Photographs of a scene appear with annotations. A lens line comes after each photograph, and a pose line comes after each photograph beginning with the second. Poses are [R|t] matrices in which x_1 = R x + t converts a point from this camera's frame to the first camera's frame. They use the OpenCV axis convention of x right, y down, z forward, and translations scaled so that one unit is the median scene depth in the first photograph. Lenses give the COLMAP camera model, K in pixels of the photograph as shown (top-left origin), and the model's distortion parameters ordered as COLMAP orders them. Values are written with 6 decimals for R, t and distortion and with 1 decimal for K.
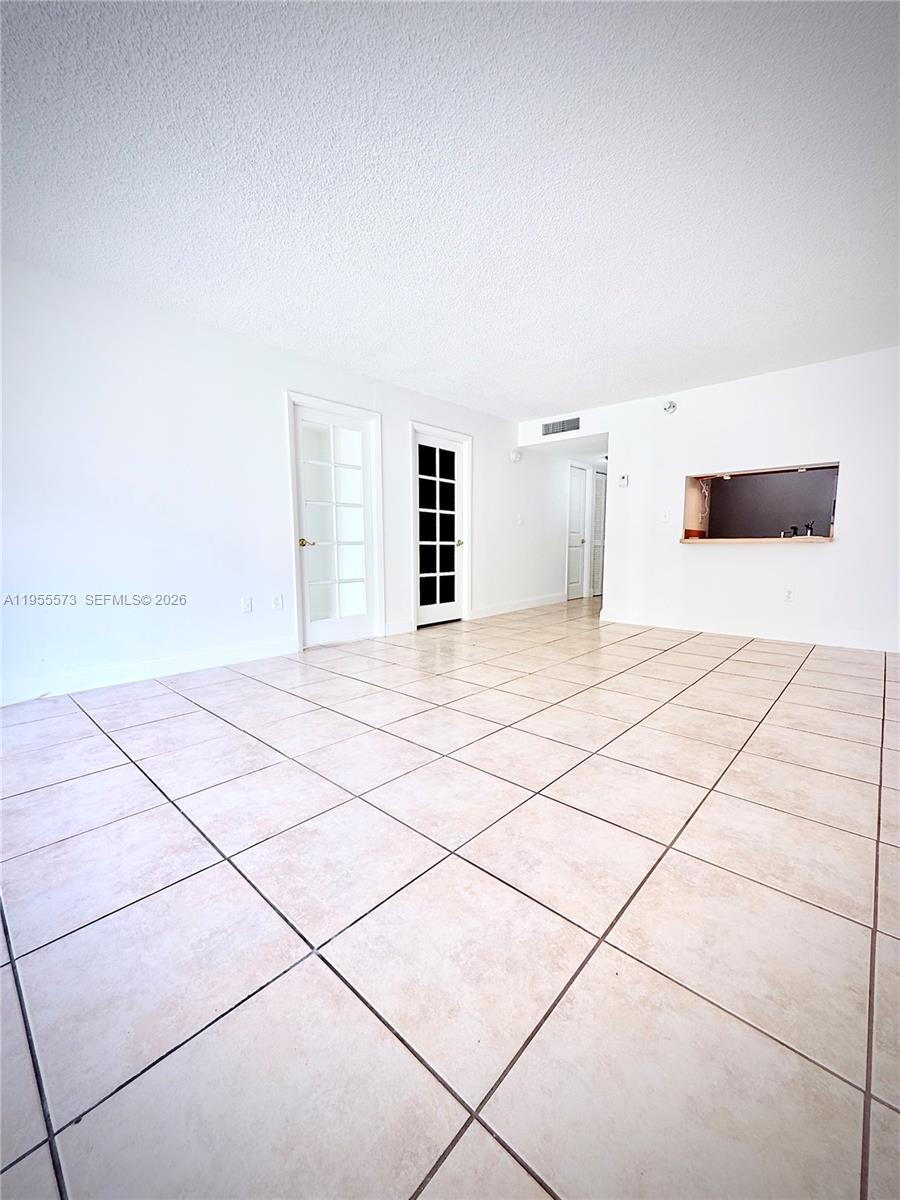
lens RADIAL K [[480.0, 0, 451.3], [0, 480.0, 600.2], [0, 0, 1]] dist [0.000843, 0.000033]
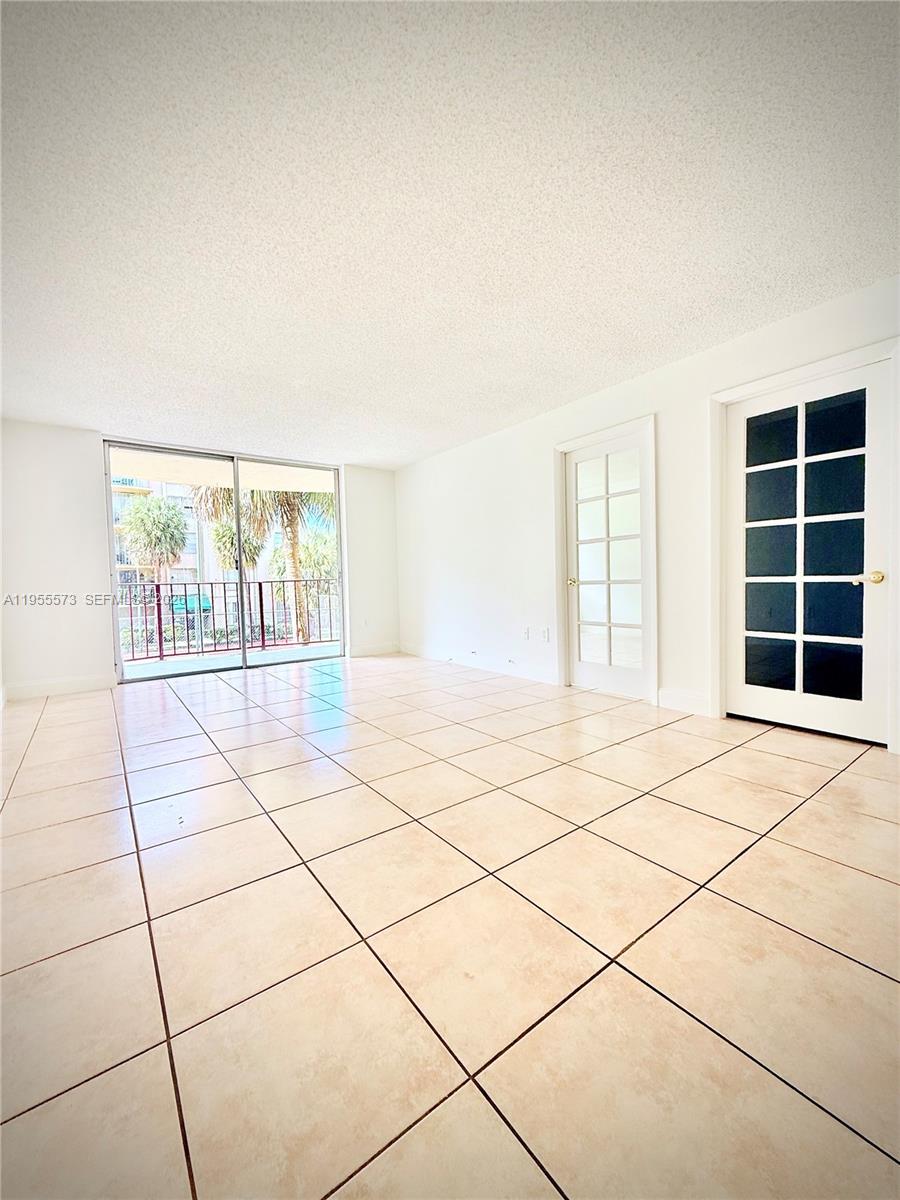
lens RADIAL K [[480.0, 0, 451.5], [0, 480.0, 600.6], [0, 0, 1]] dist [0.000843, 0.000033]
pose [[-0.188958, 0.050251, -0.980699, 0.598410], [-0.085603, 0.994045, 0.067428, -0.101966], [0.978247, 0.096692, -0.183531, 0.749065]]
